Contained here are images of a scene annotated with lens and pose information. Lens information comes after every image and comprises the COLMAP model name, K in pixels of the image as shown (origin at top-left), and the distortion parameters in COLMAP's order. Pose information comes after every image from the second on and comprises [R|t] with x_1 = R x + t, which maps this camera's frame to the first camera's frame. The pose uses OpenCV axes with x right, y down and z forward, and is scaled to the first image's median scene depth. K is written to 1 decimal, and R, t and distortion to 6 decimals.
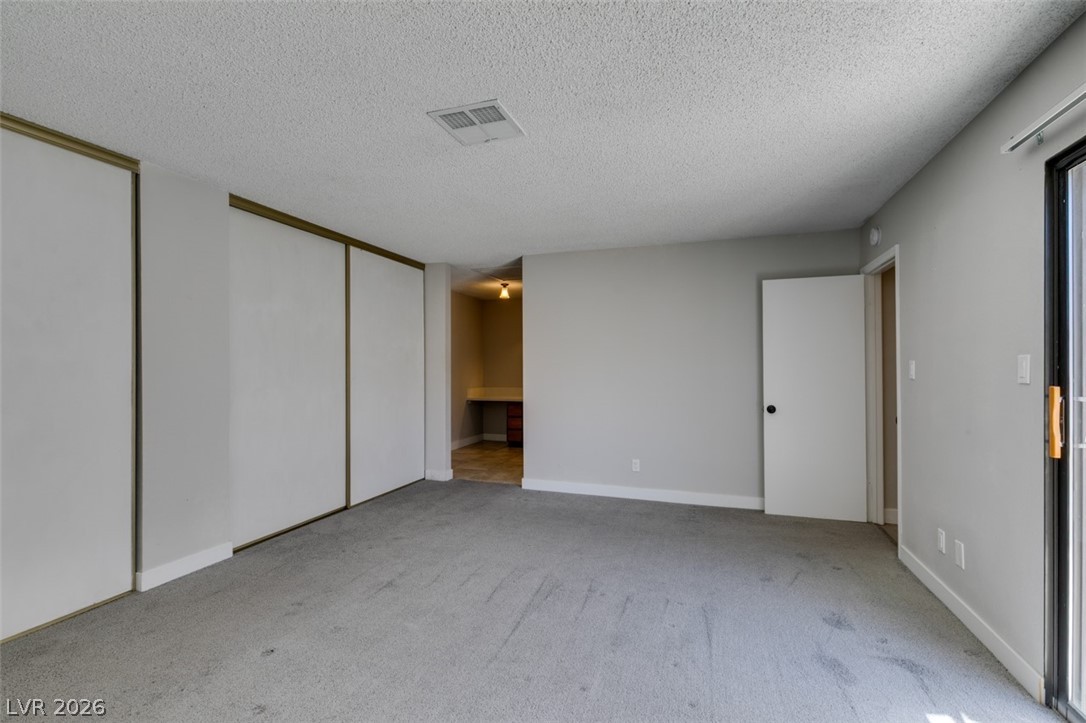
lens RADIAL K [[486.1, 0, 541.6], [0, 486.1, 368.3], [0, 0, 1]] dist [0.002868, -0.000366]
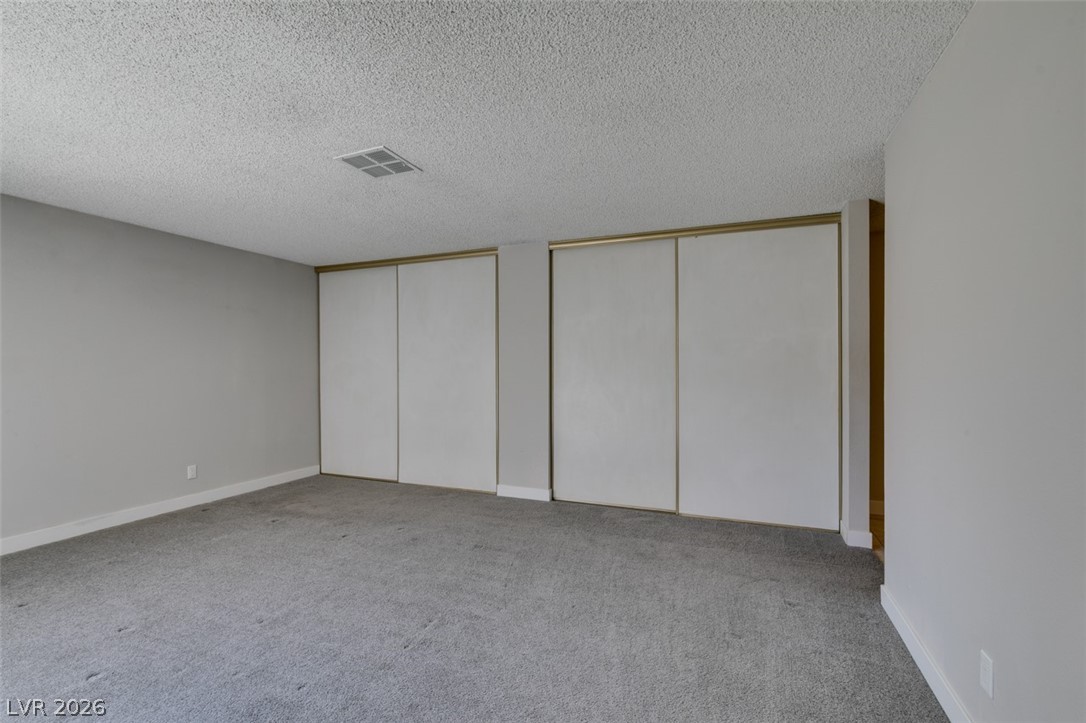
lens RADIAL K [[486.1, 0, 541.6], [0, 486.1, 368.3], [0, 0, 1]] dist [0.002868, -0.000366]
pose [[-0.052204, 0.001986, -0.998634, 0.670079], [-0.003684, 0.999991, 0.002182, 0.001006], [0.998630, 0.003793, -0.052196, 0.925968]]
